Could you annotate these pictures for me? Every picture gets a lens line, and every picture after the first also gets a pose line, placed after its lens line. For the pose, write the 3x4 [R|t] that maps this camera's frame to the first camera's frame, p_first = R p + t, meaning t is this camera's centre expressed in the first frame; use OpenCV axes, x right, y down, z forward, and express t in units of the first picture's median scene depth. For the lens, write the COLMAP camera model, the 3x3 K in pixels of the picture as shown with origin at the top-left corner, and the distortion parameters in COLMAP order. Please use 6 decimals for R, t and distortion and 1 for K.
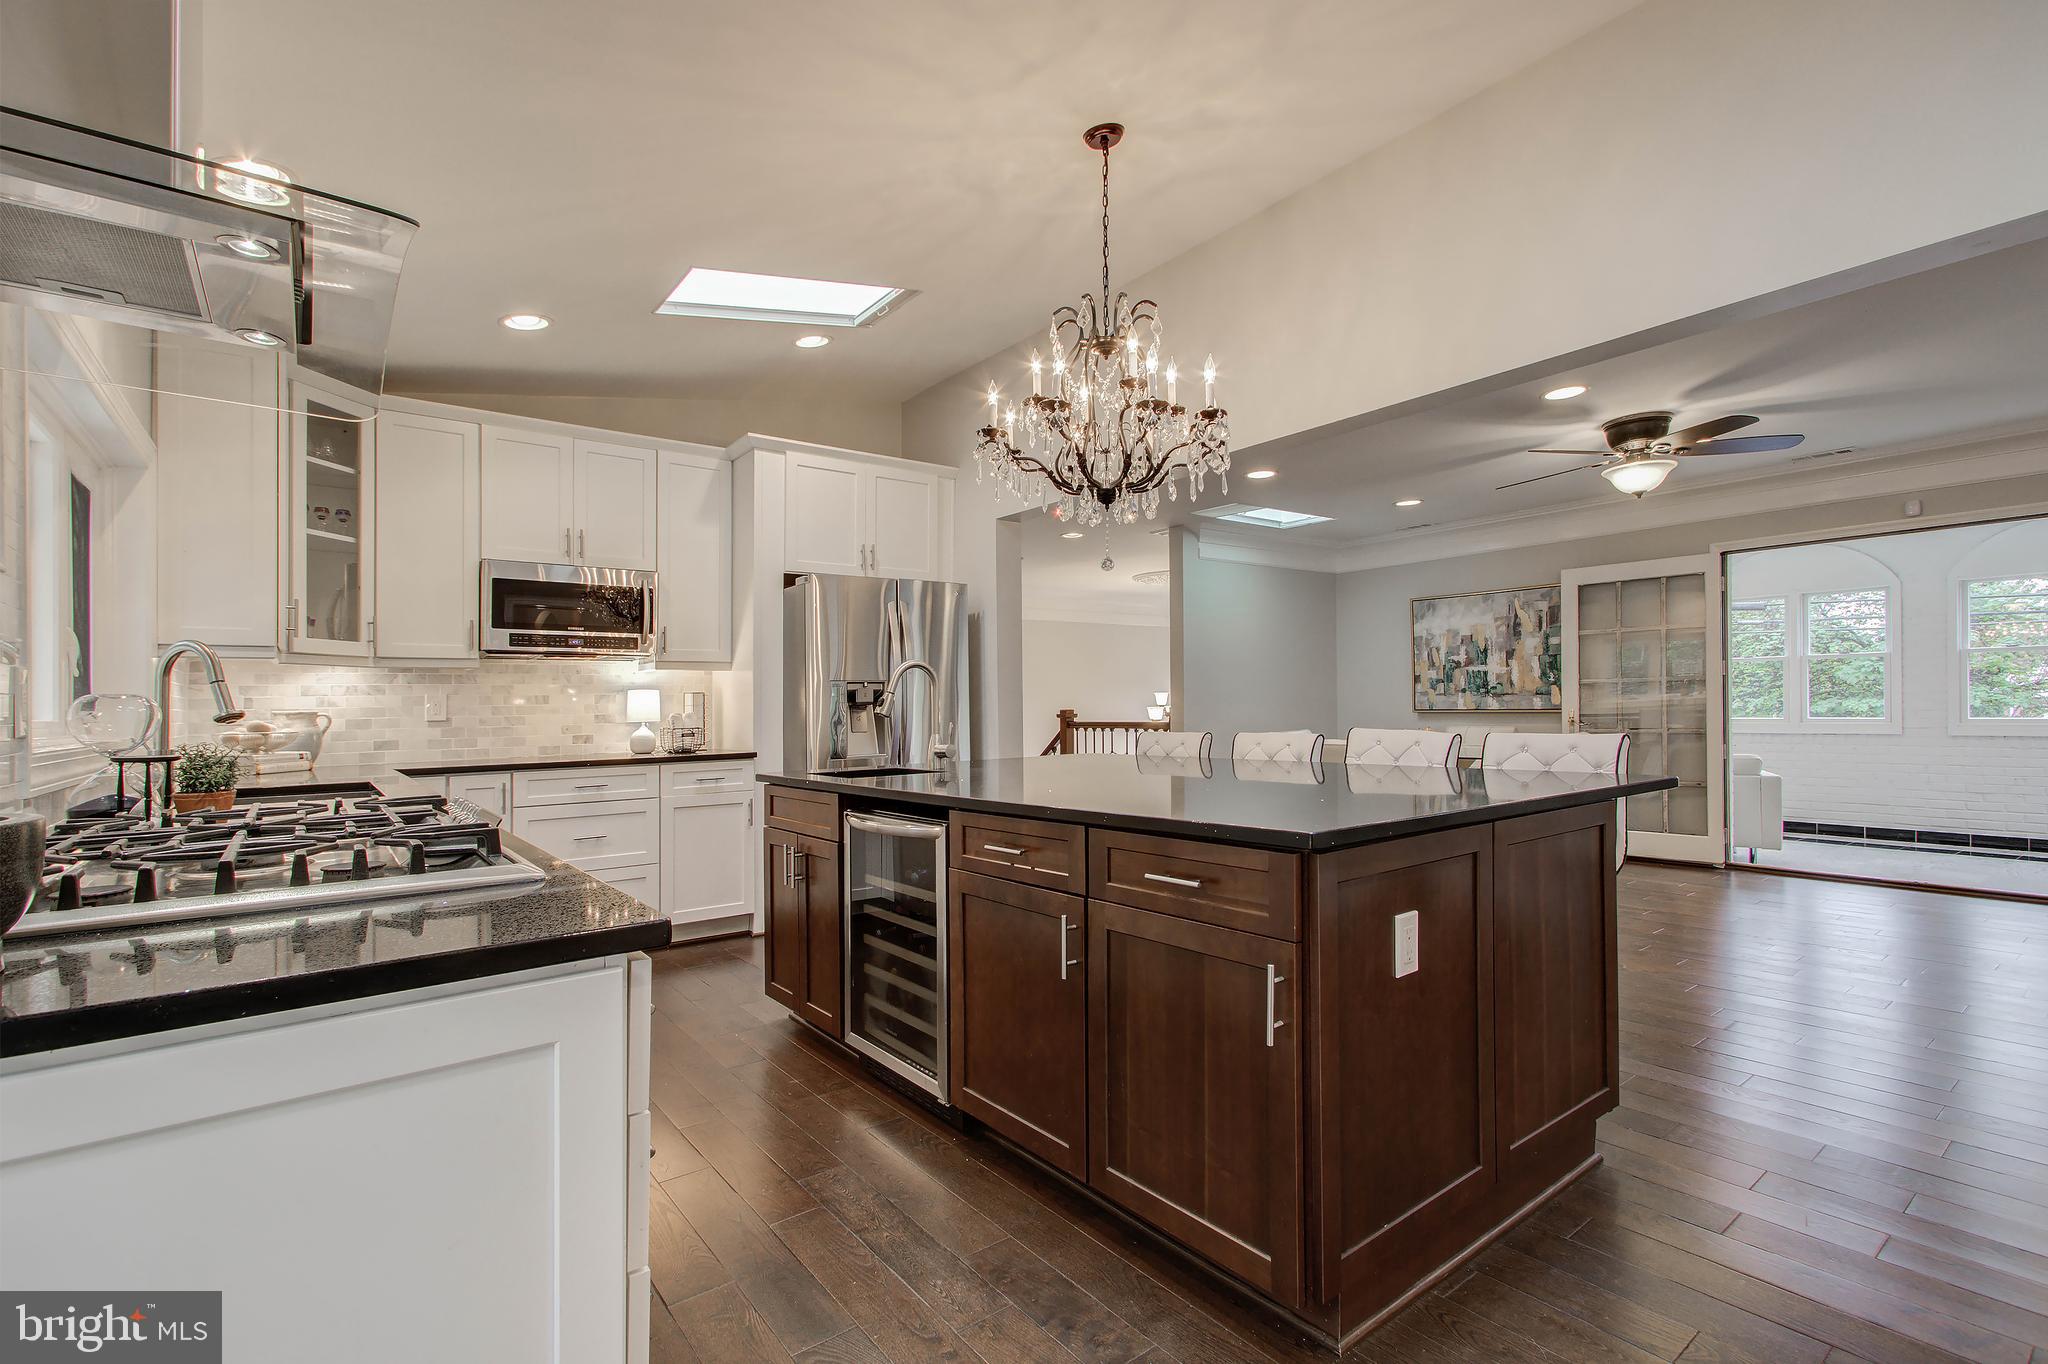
lens RADIAL K [[916.7, 0, 1044.9], [0, 916.7, 719.7], [0, 0, 1]] dist [0.002103, 0.000066]
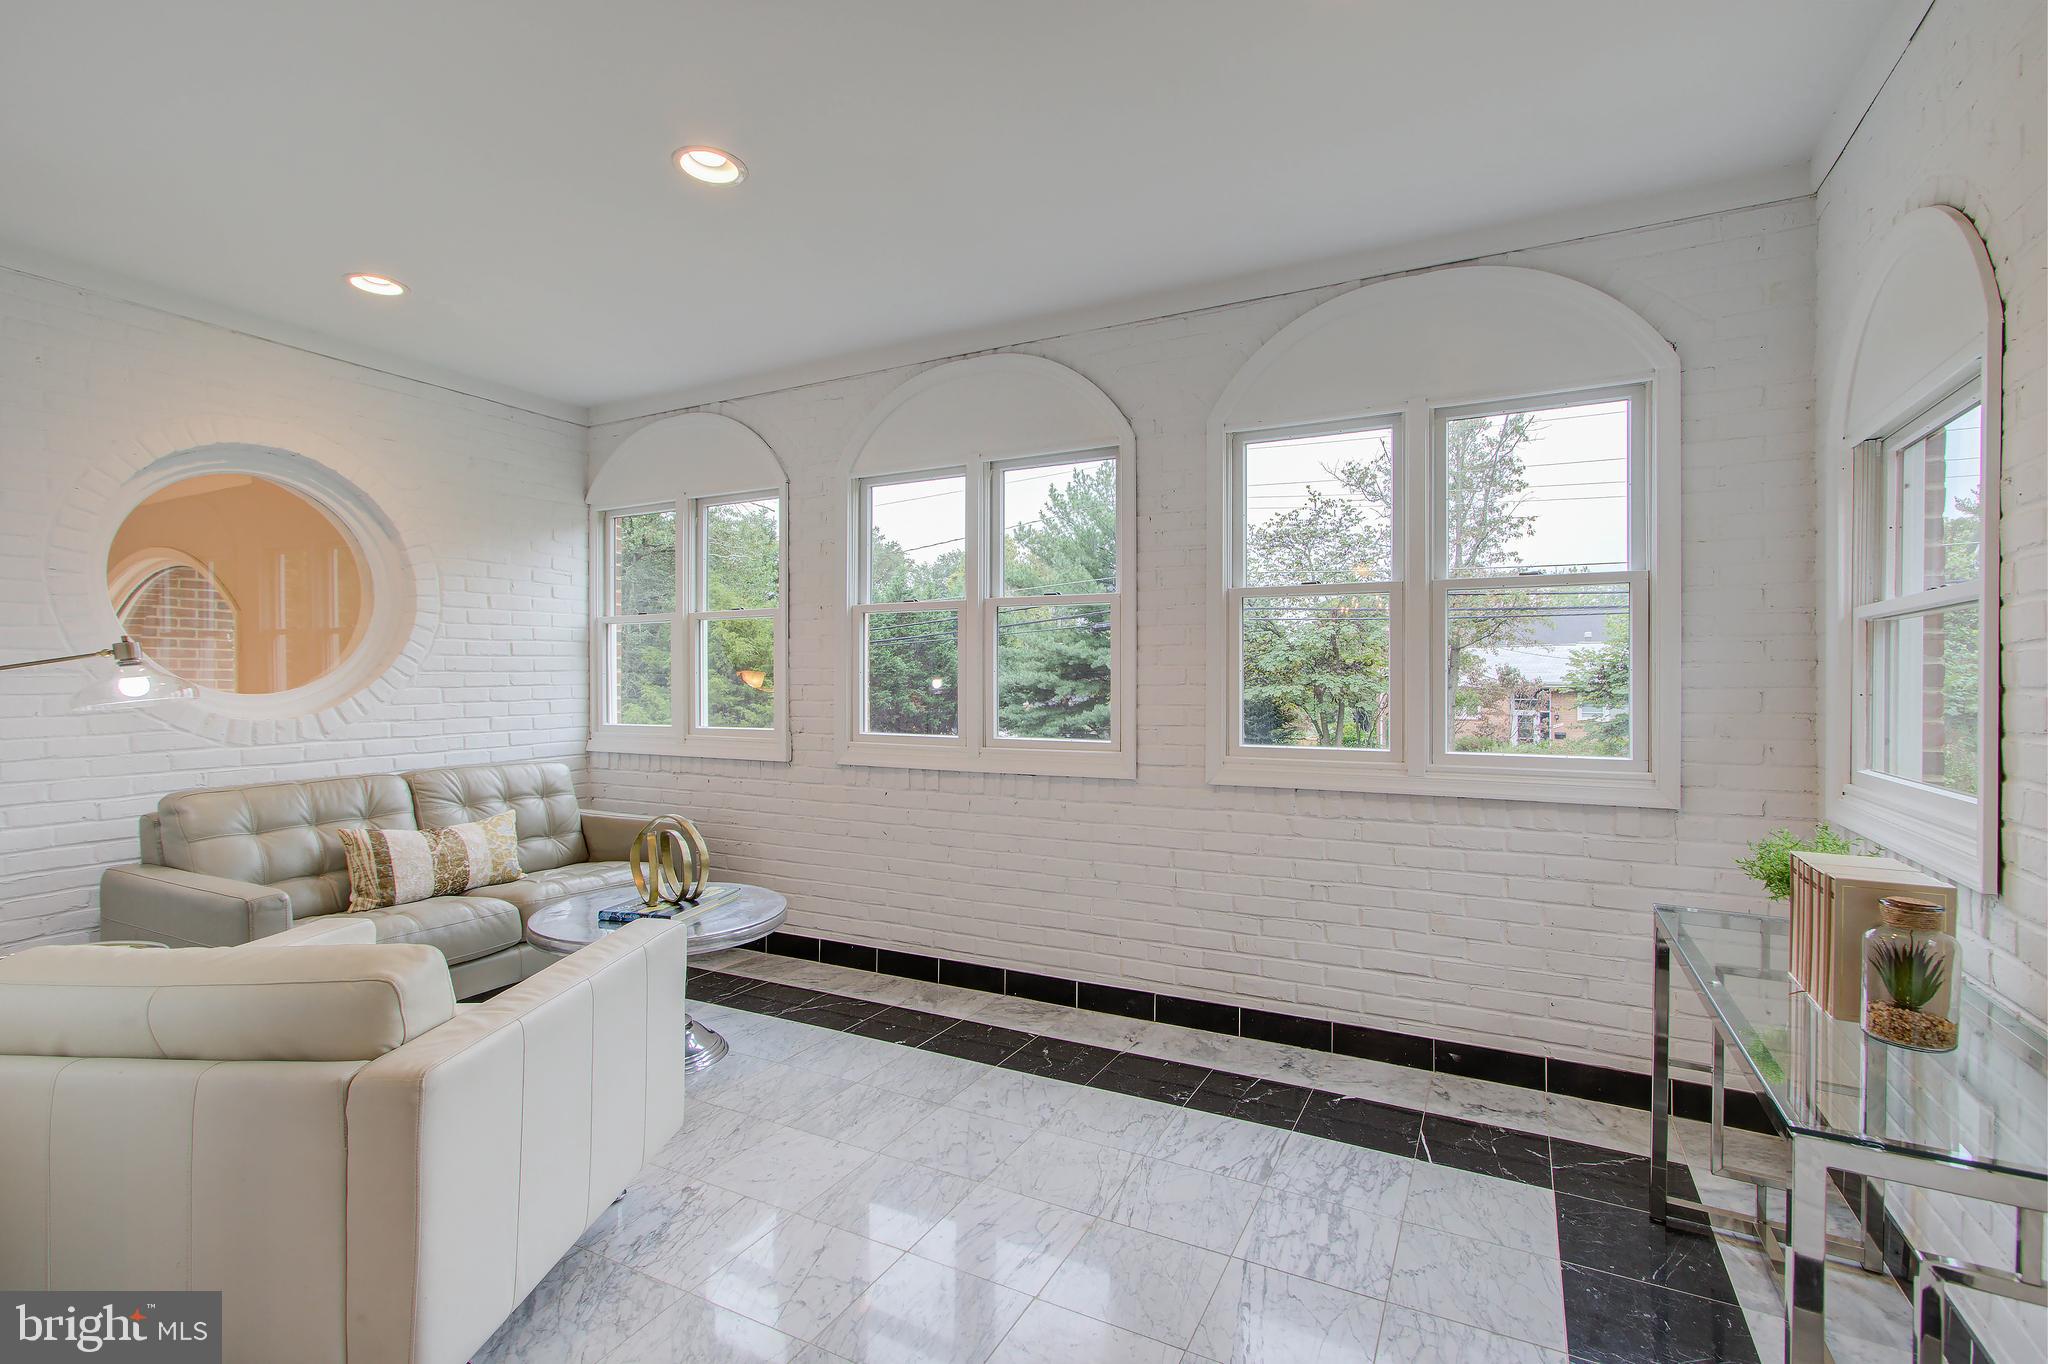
lens RADIAL K [[940.5, 0, 1028.9], [0, 940.5, 682.8], [0, 0, 1]] dist [0.006187, 0.000229]
pose [[0.895987, 0.017102, 0.443752, 0.733098], [-0.007410, 0.999695, -0.023567, -0.021997], [-0.444019, 0.017827, 0.895840, 0.653722]]
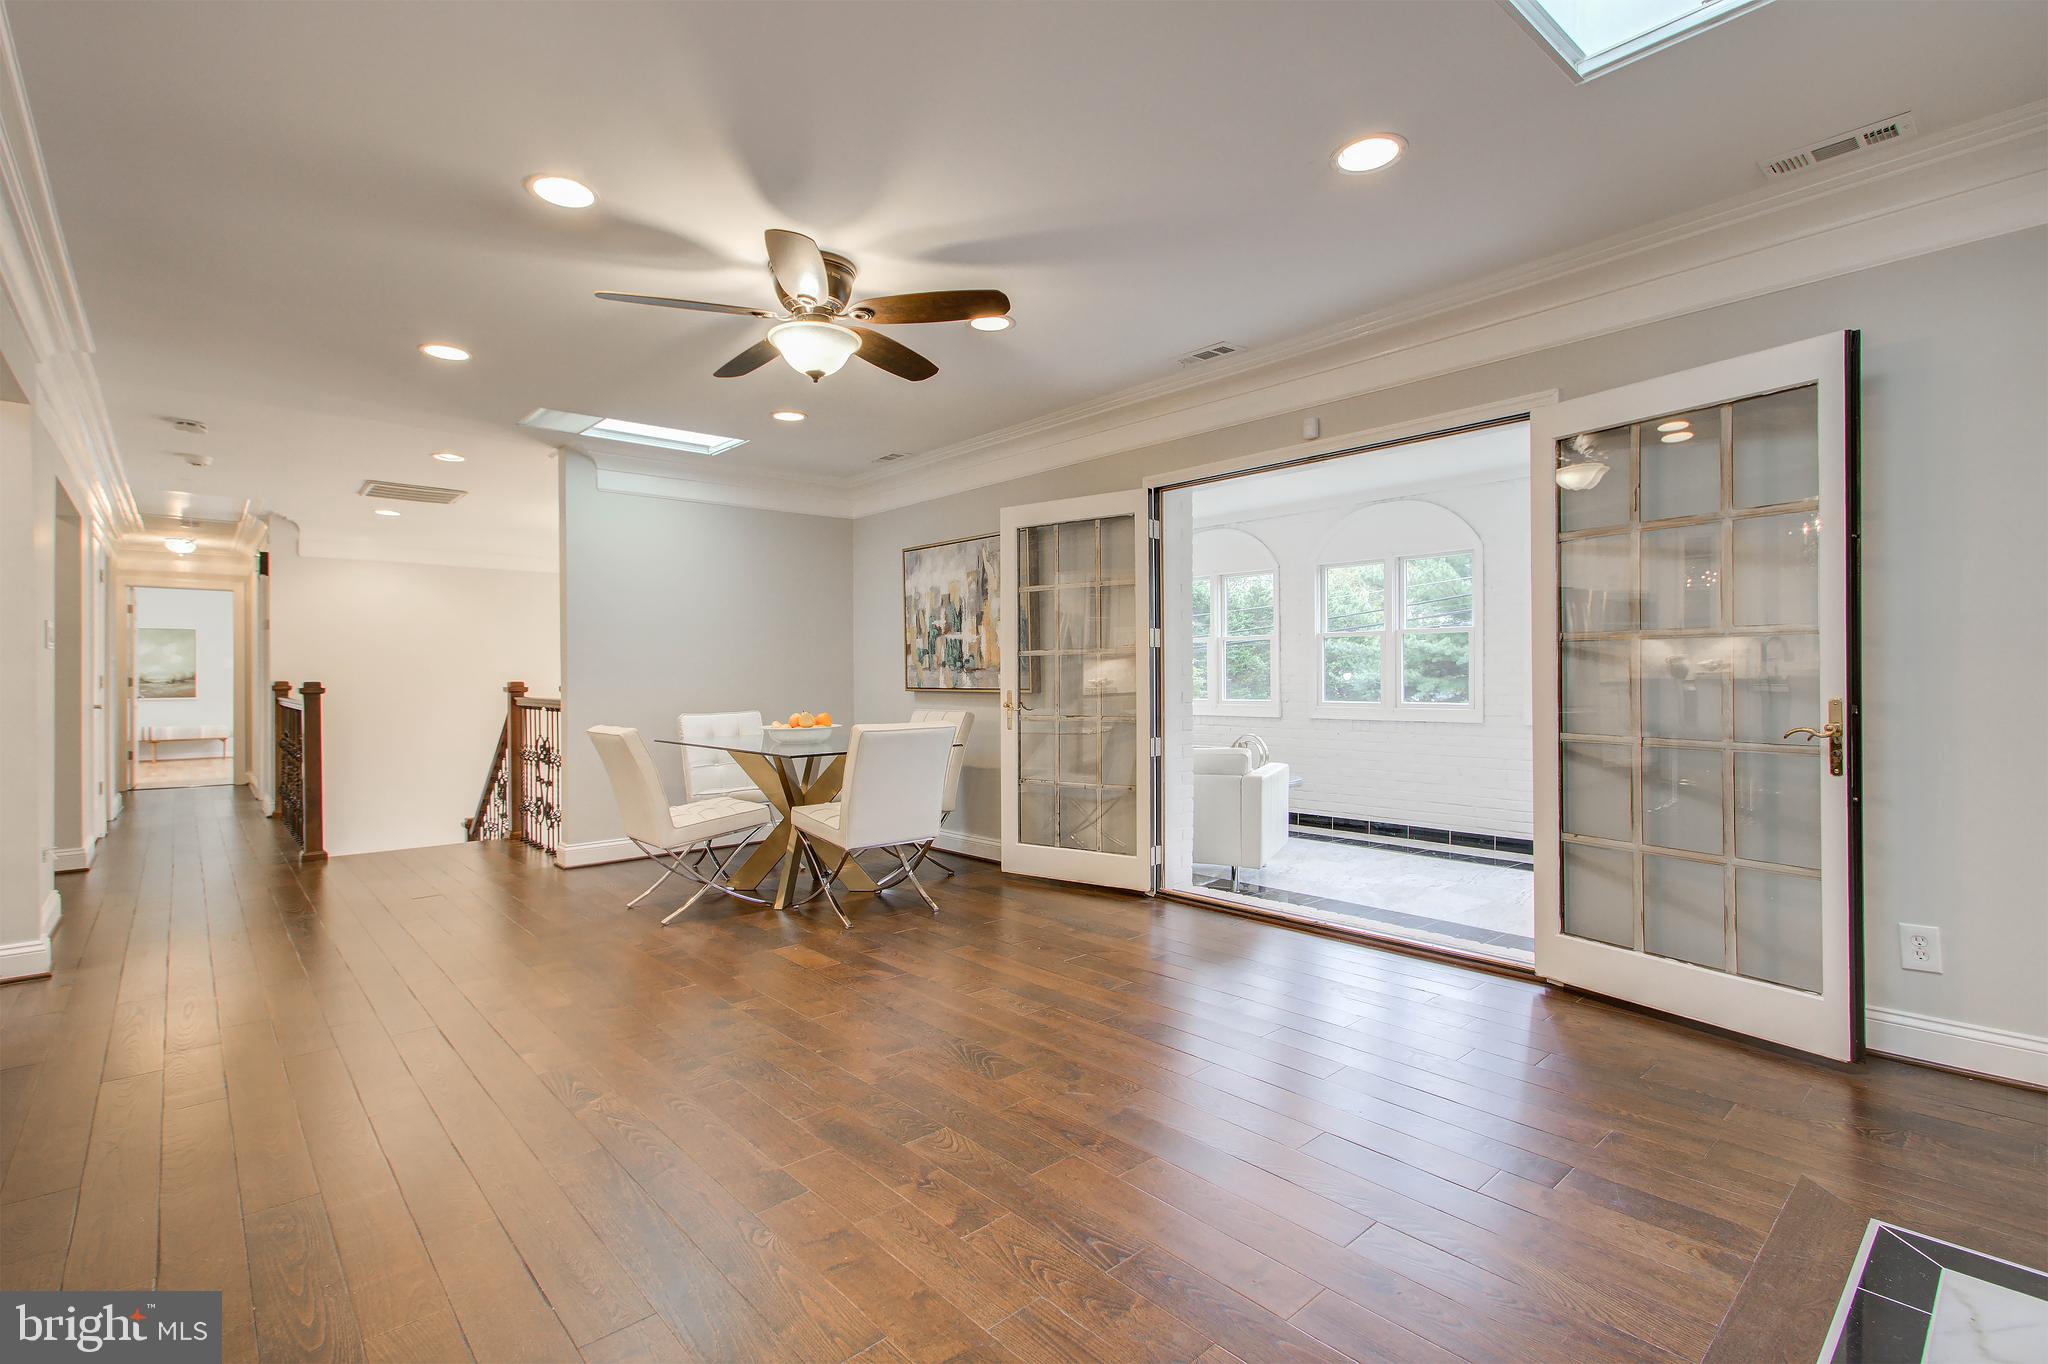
lens RADIAL K [[954.6, 0, 1024.0], [0, 954.6, 682.0], [0, 0, 1]] dist [-0.021253, -0.000122]
pose [[0.994941, 0.015293, 0.099291, 0.453314], [-0.013441, 0.999724, -0.019291, -0.001437], [-0.099559, 0.017859, 0.994871, 0.174544]]
